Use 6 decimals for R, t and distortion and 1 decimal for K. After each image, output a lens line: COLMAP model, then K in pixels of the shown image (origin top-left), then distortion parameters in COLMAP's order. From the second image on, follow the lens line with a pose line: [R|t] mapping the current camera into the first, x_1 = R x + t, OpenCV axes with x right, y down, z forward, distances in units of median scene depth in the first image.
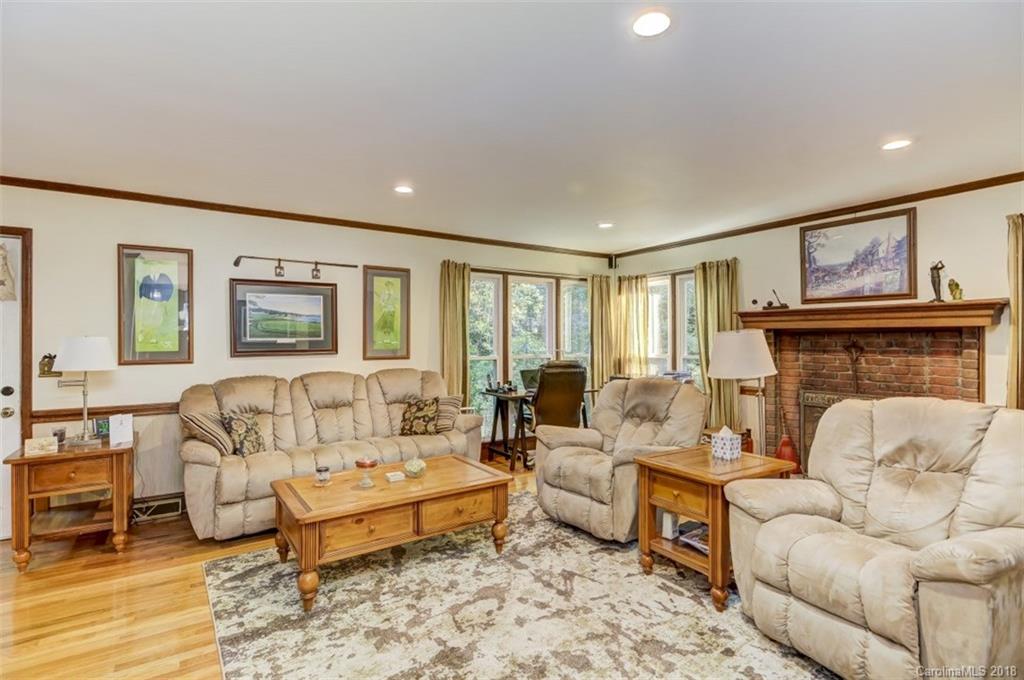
lens RADIAL K [[490.2, 0, 508.4], [0, 490.2, 337.9], [0, 0, 1]] dist [0.012746, -0.009539]
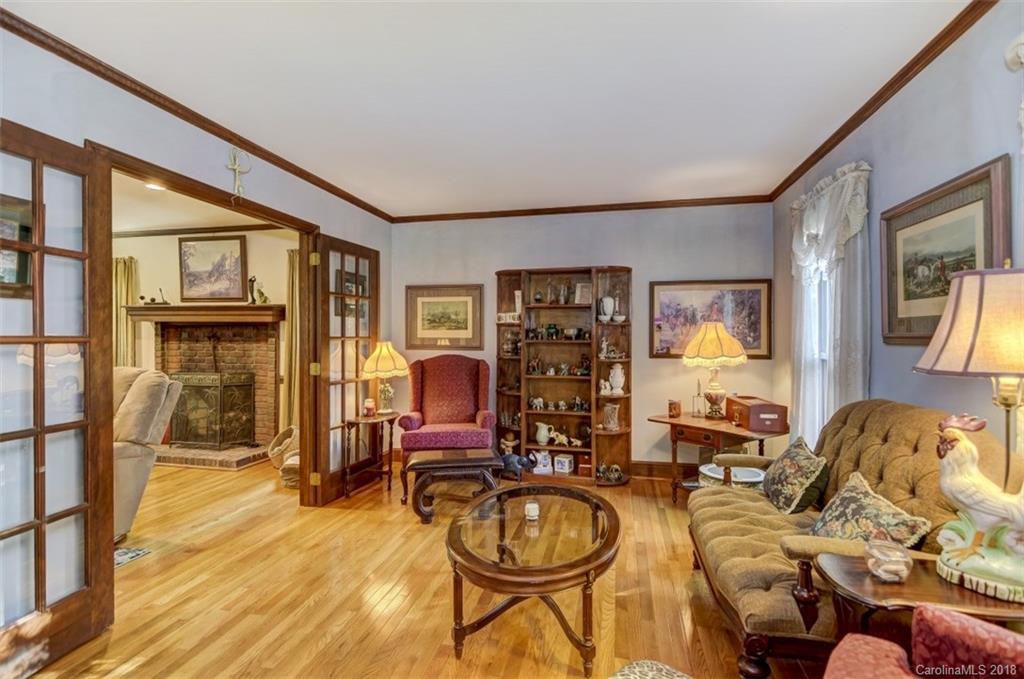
lens RADIAL K [[490.2, 0, 508.4], [0, 490.2, 337.4], [0, 0, 1]] dist [0.012746, -0.009539]
pose [[0.721290, 0.004317, 0.692620, 0.374248], [-0.005193, 0.999986, -0.000826, 0.016381], [-0.692614, -0.003001, 0.721302, -0.459694]]
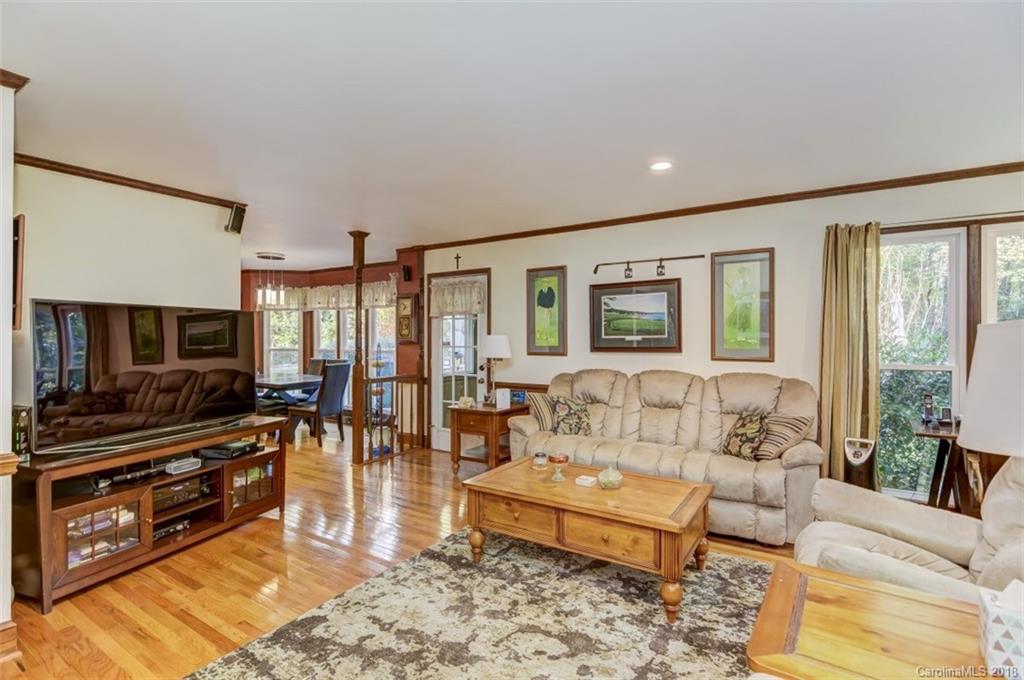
lens RADIAL K [[490.2, 0, 508.4], [0, 490.2, 337.9], [0, 0, 1]] dist [0.012746, -0.009539]
pose [[0.387938, 0.004959, -0.921672, 0.429311], [0.002321, 0.999977, 0.006357, -0.002343], [0.921682, -0.004605, 0.387918, 0.356364]]
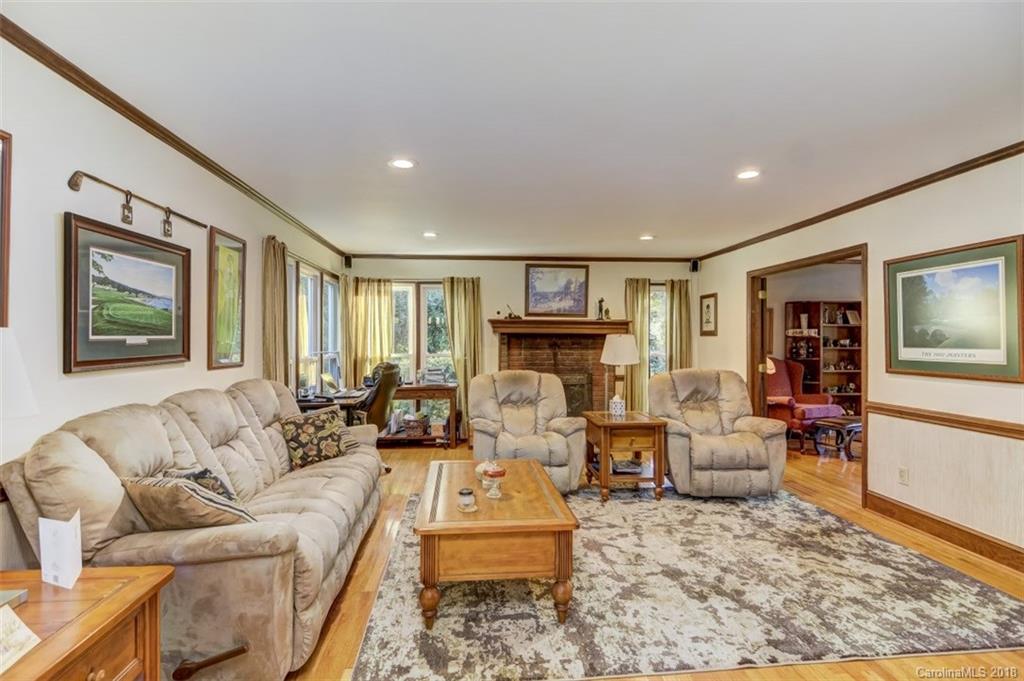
lens RADIAL K [[490.2, 0, 508.4], [0, 490.2, 338.4], [0, 0, 1]] dist [0.012746, -0.009539]
pose [[0.486846, 0.006613, 0.873463, -0.761928], [-0.005479, 0.999975, -0.004517, 0.004118], [-0.873471, -0.002587, 0.486870, 0.368466]]
